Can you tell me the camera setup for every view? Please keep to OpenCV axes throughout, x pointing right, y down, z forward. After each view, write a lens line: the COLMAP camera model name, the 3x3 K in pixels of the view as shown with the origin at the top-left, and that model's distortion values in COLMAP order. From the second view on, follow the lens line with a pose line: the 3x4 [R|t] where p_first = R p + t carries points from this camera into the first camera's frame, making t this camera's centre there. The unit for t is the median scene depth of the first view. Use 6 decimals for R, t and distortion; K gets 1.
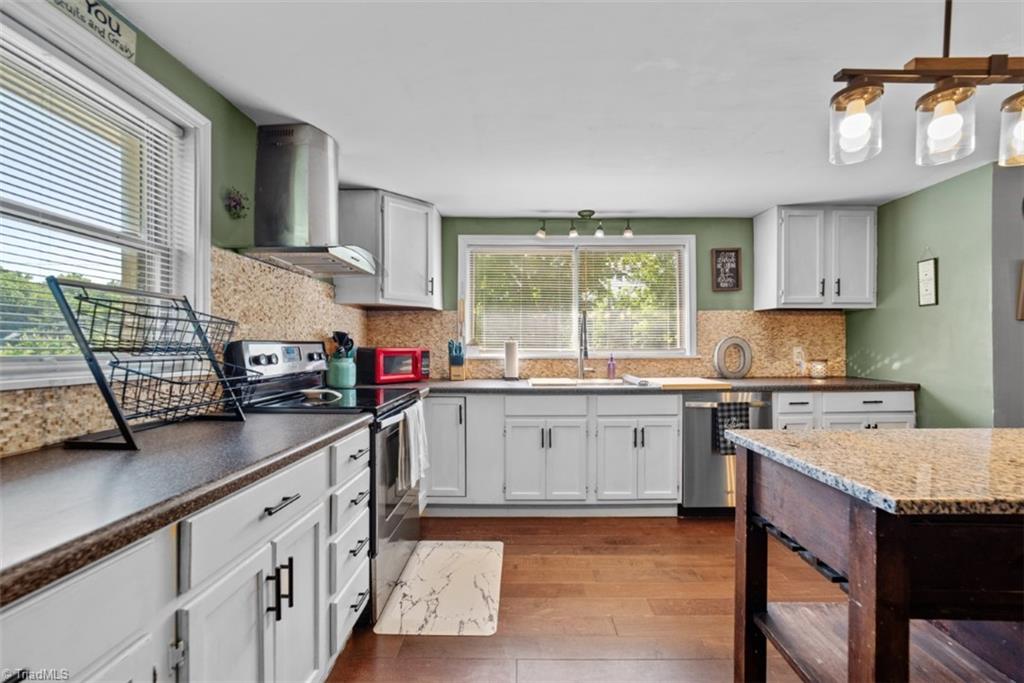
lens RADIAL K [[407.4, 0, 512.9], [0, 407.4, 344.1], [0, 0, 1]] dist [-0.019985, 0.005981]
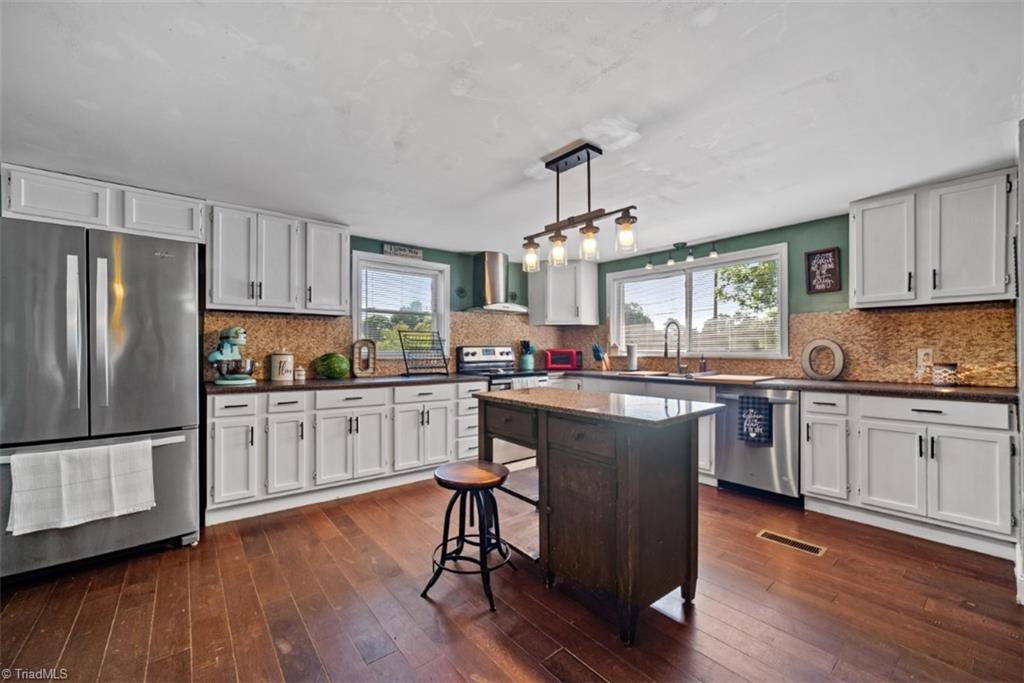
lens RADIAL K [[407.4, 0, 519.4], [0, 407.4, 353.6], [0, 0, 1]] dist [-0.019985, 0.005981]
pose [[0.651160, 0.009366, -0.758883, 0.821908], [0.005006, 0.999849, 0.016636, -0.001334], [0.758924, -0.014632, 0.651015, -0.217967]]
